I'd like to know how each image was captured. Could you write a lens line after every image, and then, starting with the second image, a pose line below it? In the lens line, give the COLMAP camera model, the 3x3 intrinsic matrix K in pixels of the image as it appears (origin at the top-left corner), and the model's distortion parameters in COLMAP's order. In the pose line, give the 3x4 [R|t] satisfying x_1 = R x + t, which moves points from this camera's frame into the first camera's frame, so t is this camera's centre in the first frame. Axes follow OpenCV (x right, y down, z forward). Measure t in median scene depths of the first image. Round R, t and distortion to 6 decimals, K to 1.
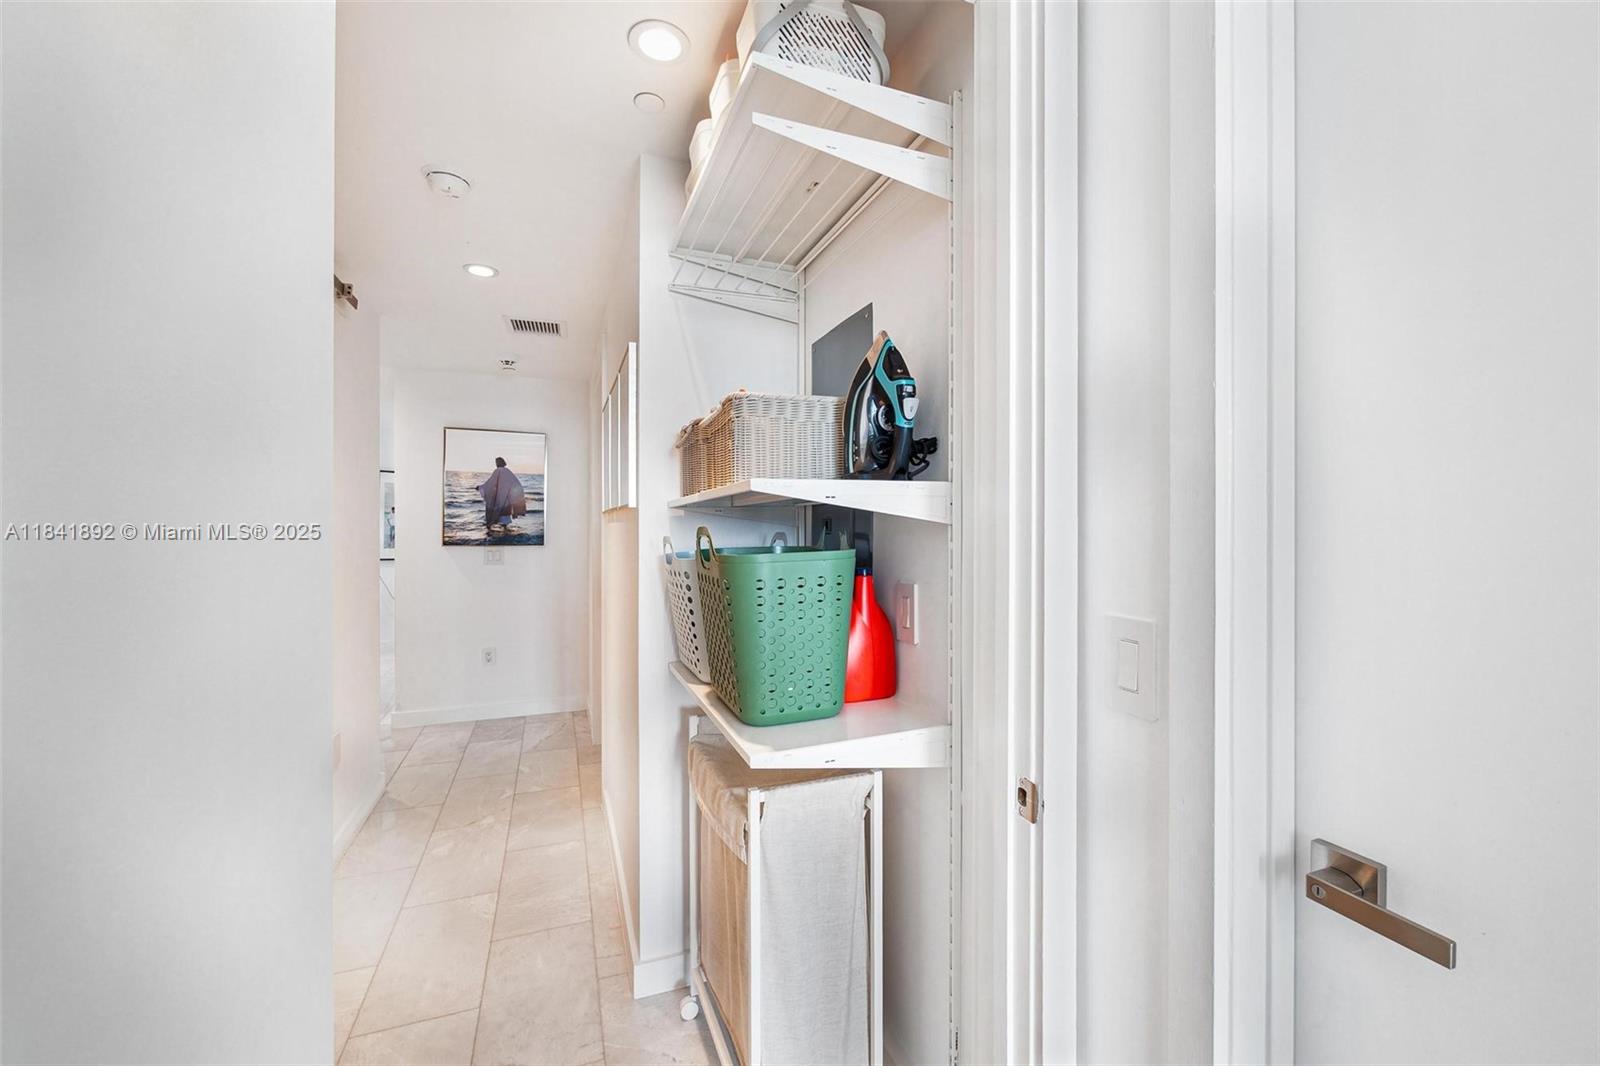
lens RADIAL K [[653.8, 0, 794.9], [0, 653.8, 531.2], [0, 0, 1]] dist [-0.005401, -0.000196]
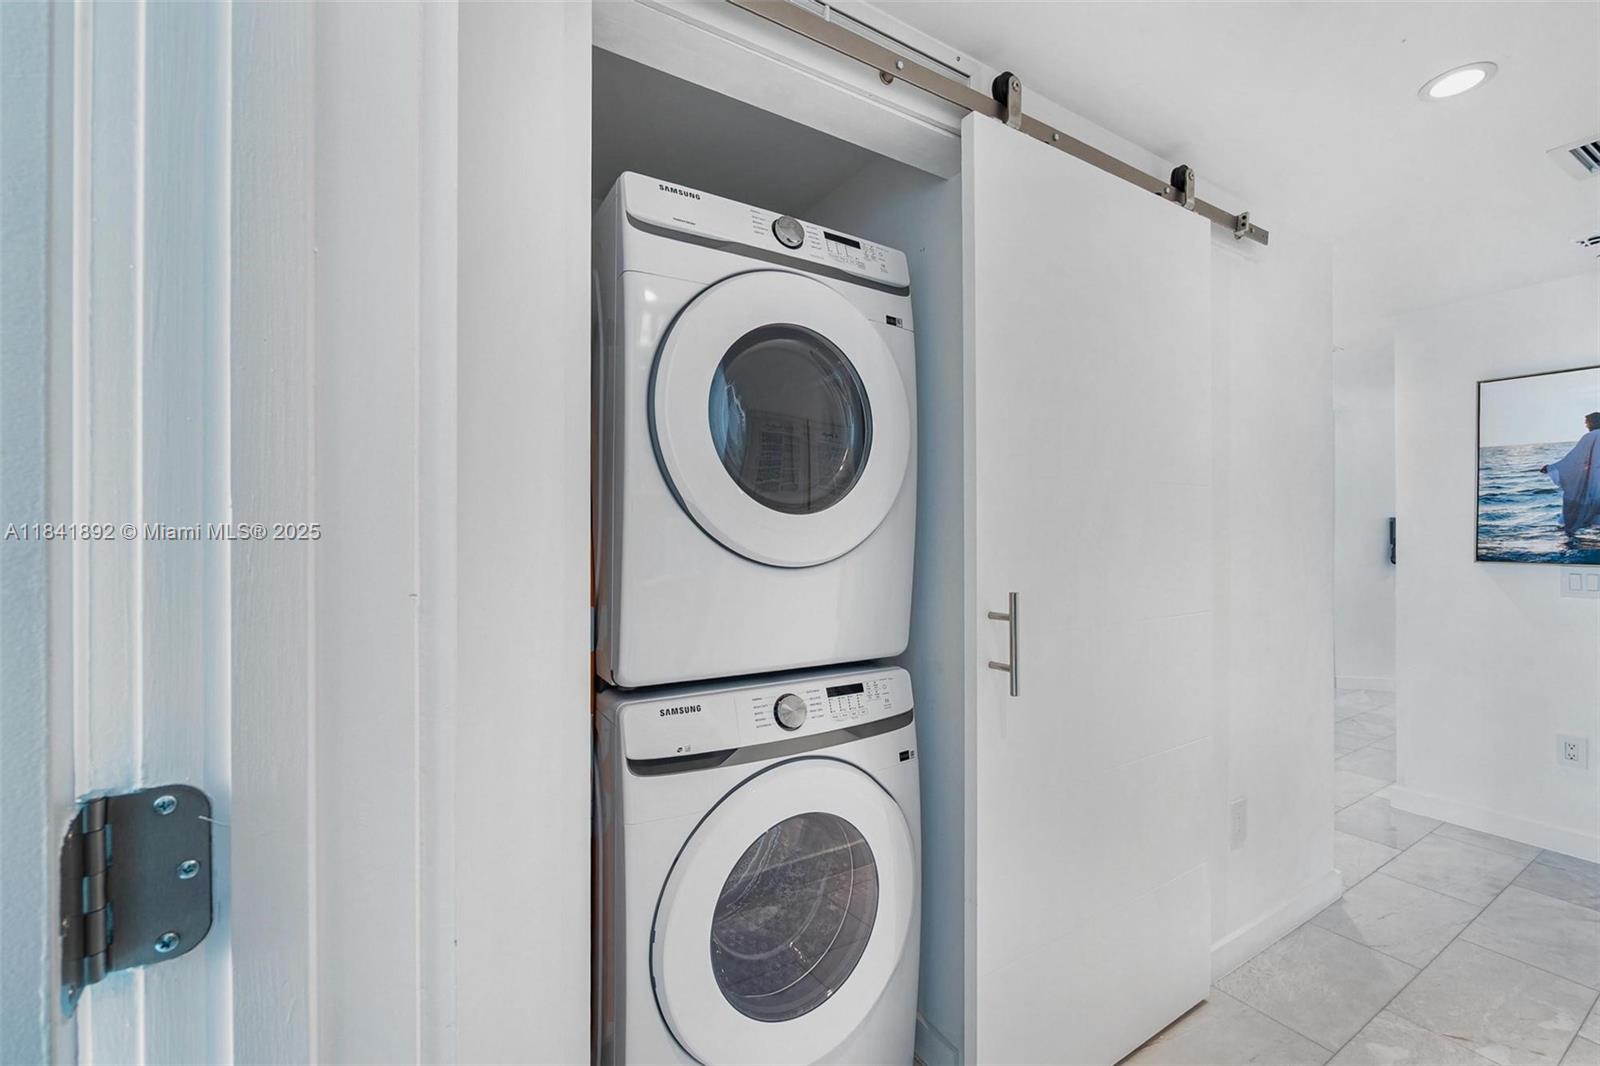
lens RADIAL K [[653.8, 0, 804.6], [0, 653.8, 530.8], [0, 0, 1]] dist [-0.005401, -0.000196]
pose [[0.190694, -0.005010, -0.981637, -0.022970], [-0.004721, 0.999971, -0.006021, -0.001539], [0.981638, 0.005783, 0.190664, 0.207419]]
